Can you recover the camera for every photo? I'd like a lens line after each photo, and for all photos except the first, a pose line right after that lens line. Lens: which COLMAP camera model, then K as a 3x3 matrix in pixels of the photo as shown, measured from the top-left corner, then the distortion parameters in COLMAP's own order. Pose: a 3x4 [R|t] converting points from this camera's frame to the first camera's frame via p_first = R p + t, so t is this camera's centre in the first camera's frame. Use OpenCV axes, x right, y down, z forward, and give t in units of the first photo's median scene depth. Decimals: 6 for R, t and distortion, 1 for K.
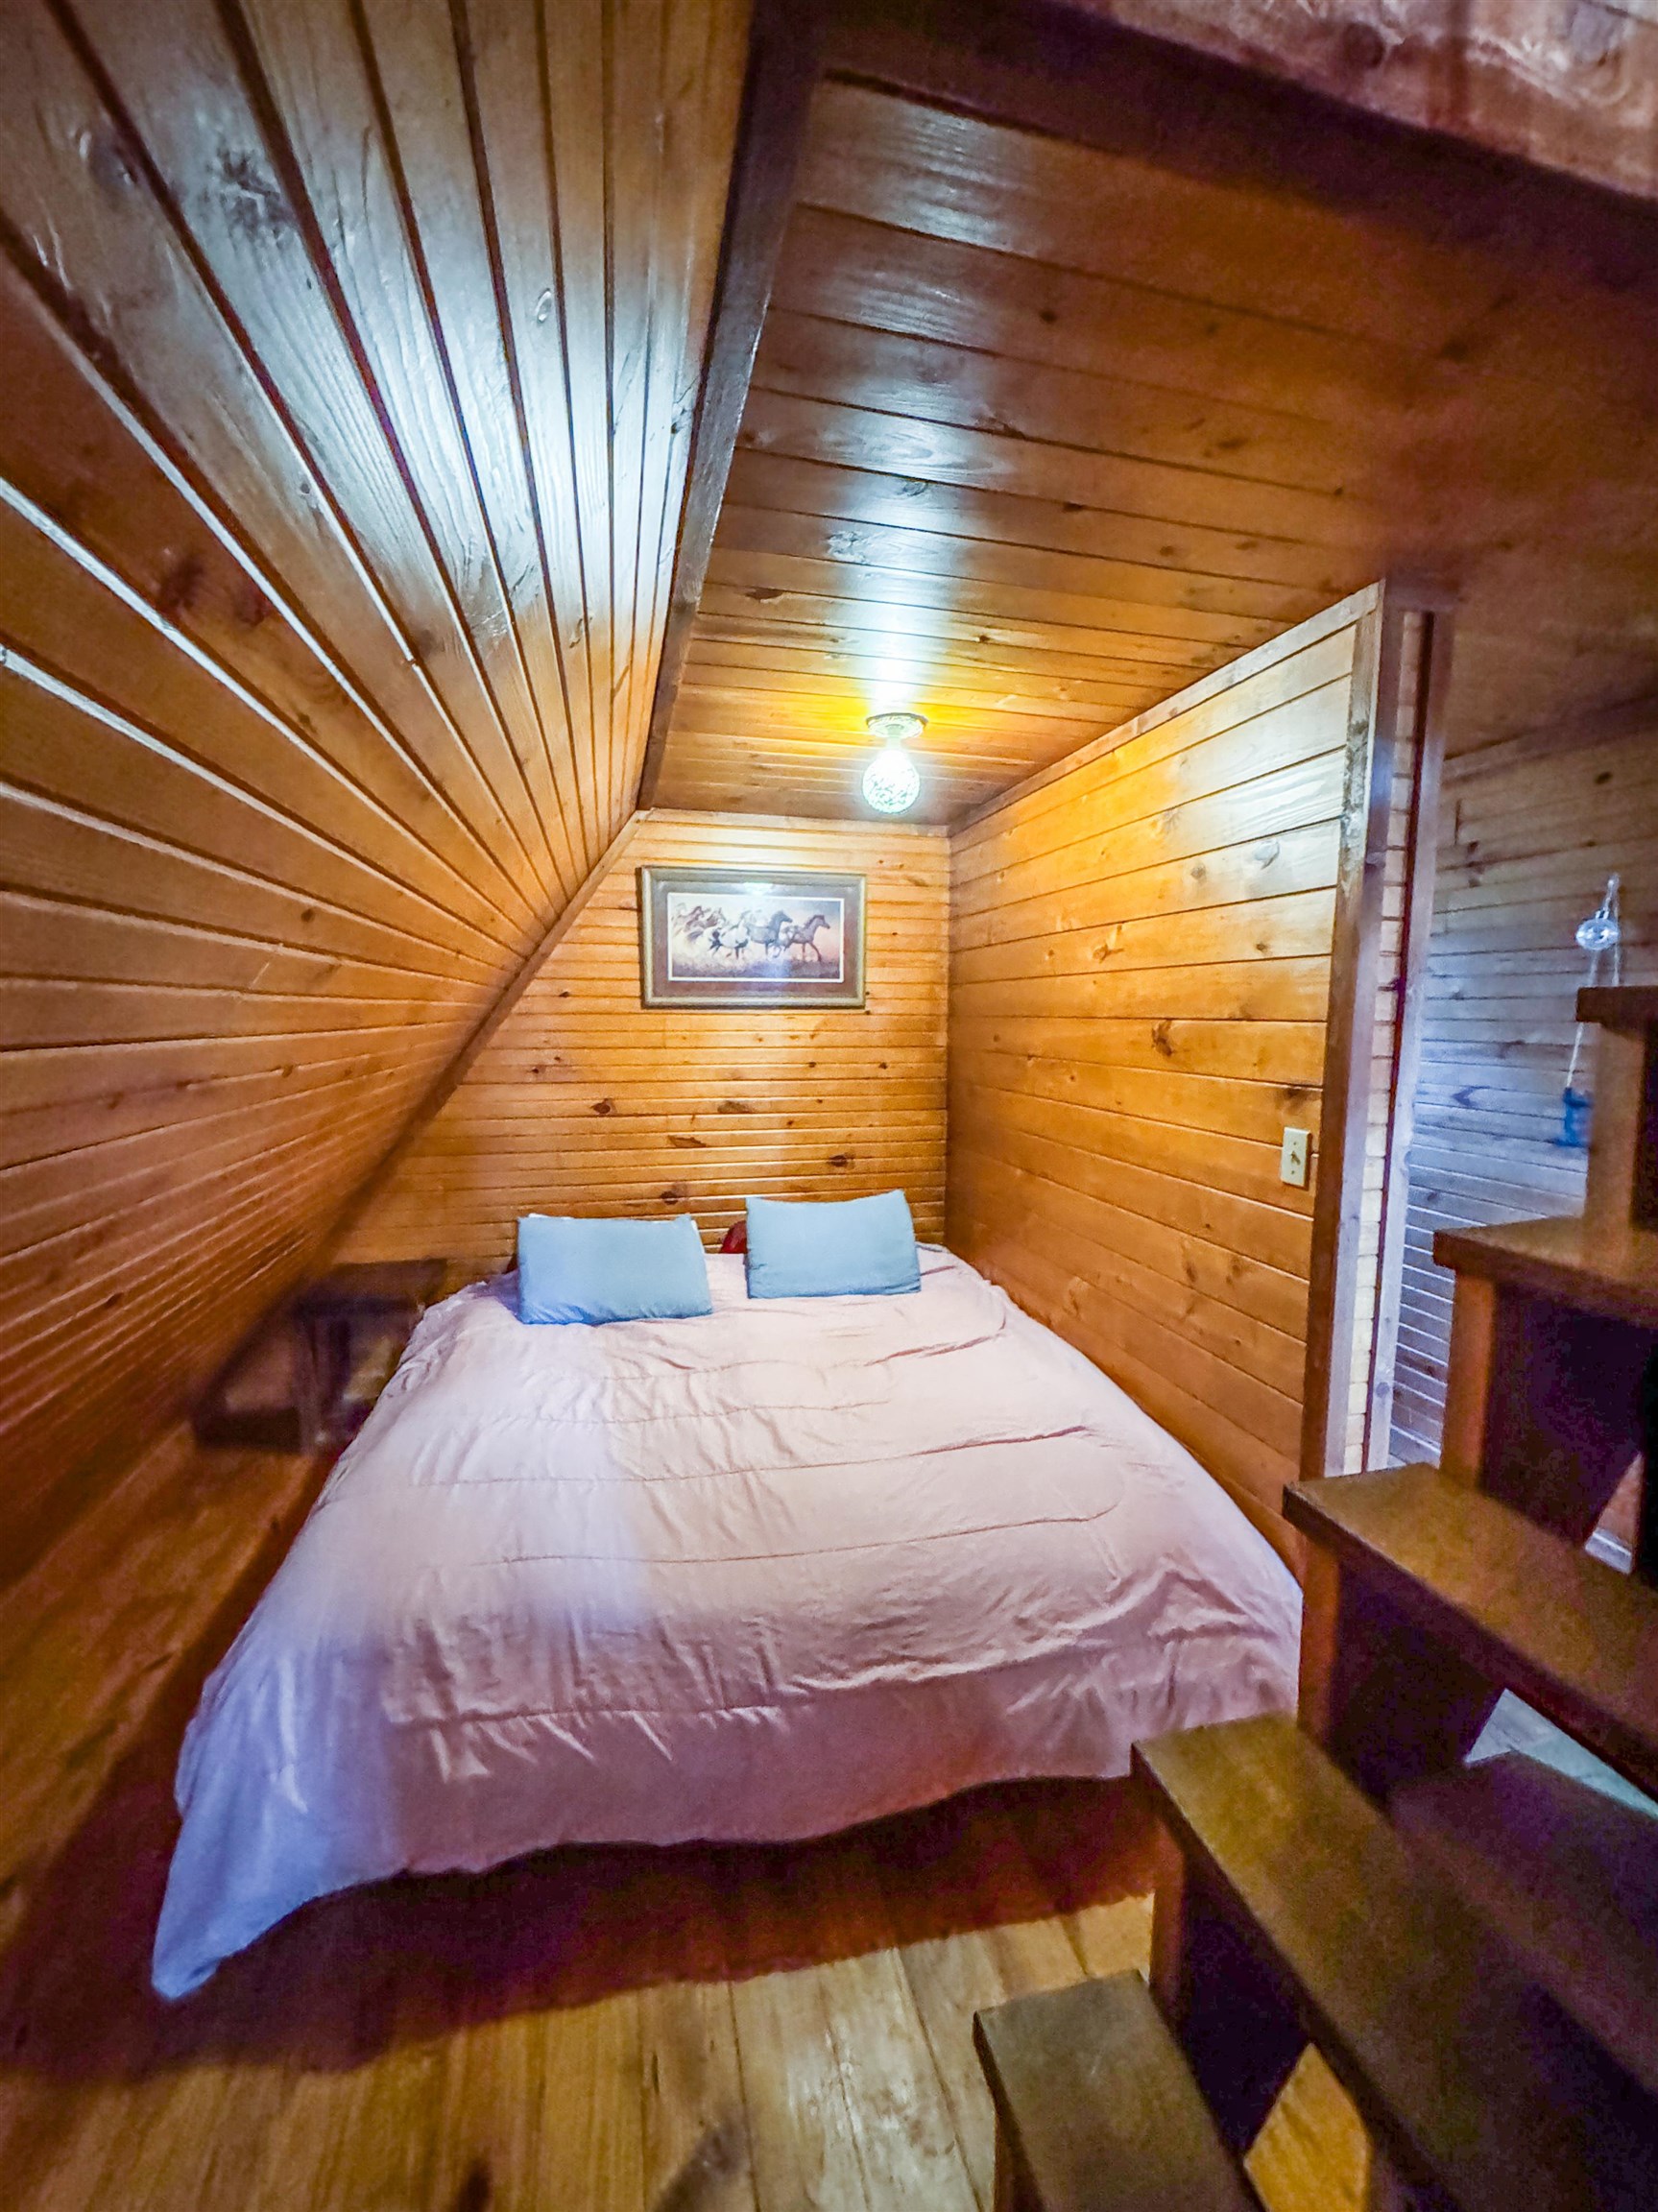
lens RADIAL K [[883.6, 0, 832.9], [0, 883.6, 1111.1], [0, 0, 1]] dist [-0.001762, 0.000149]
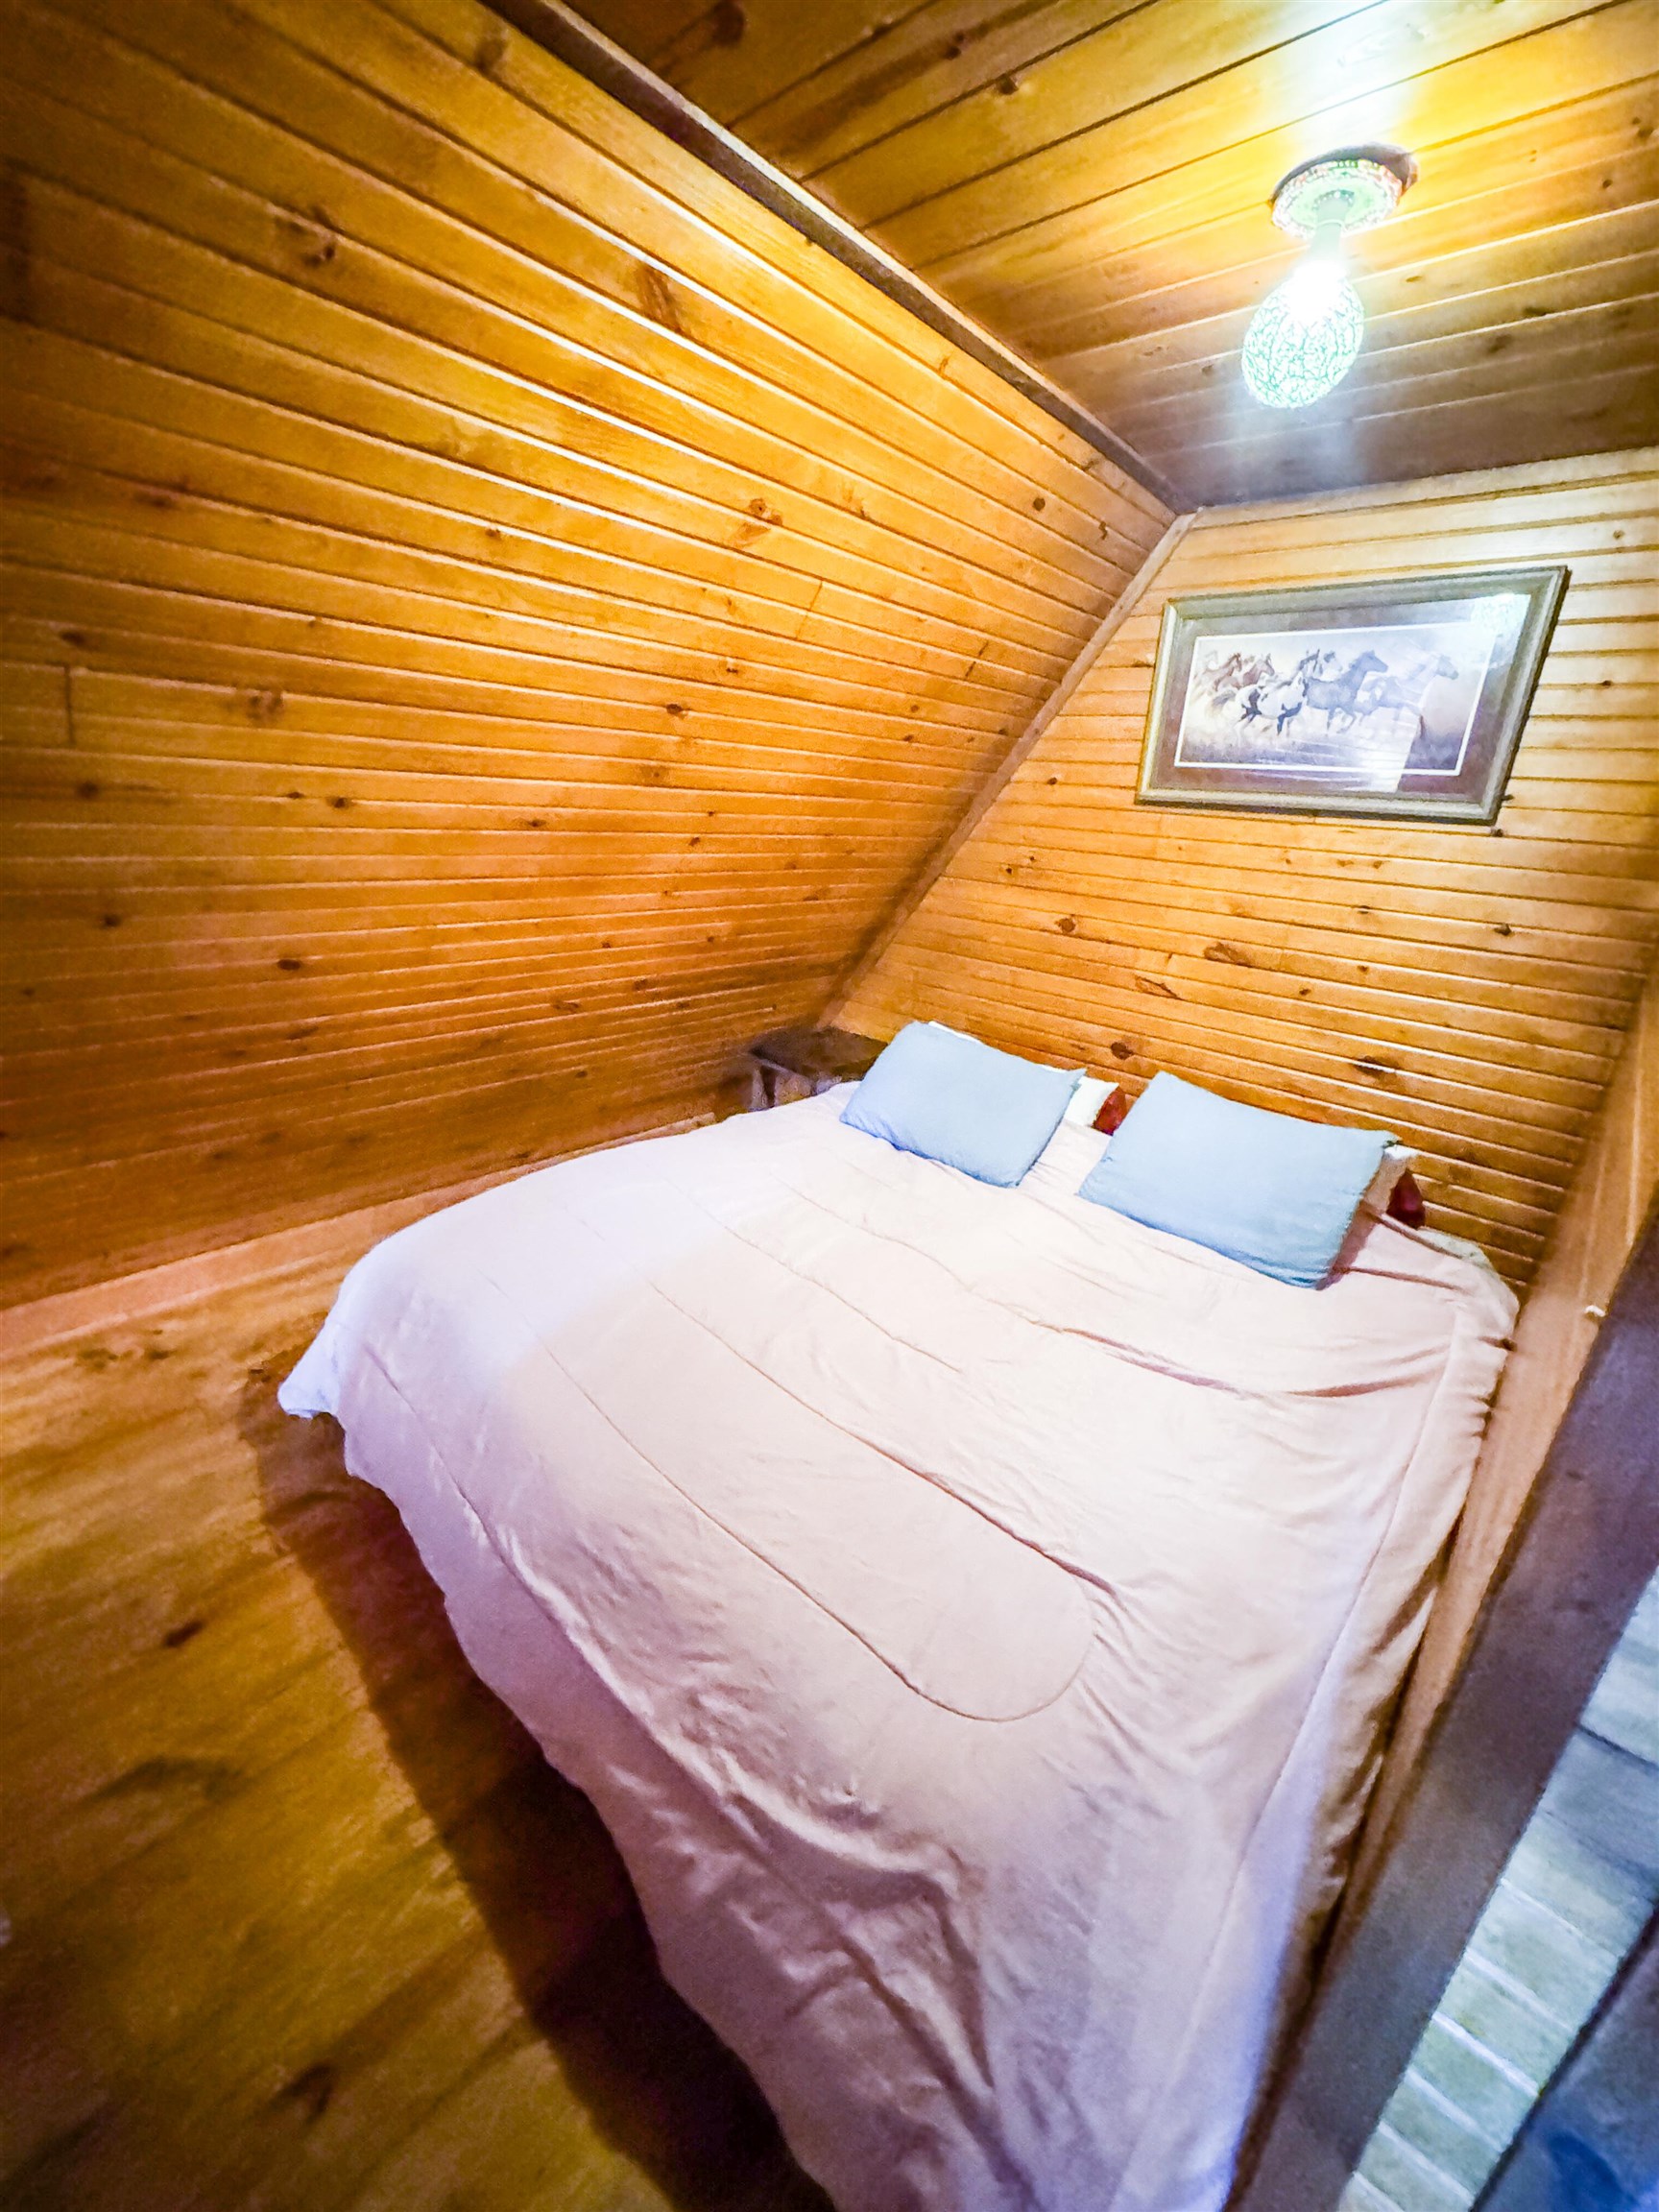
lens RADIAL K [[880.4, 0, 830.6], [0, 880.4, 1104.1], [0, 0, 1]] dist [-0.002695, -0.000162]
pose [[0.569509, 0.307279, -0.762390, 0.302768], [-0.157351, 0.951101, 0.265797, -0.028963], [0.806783, -0.031411, 0.590012, 0.323788]]
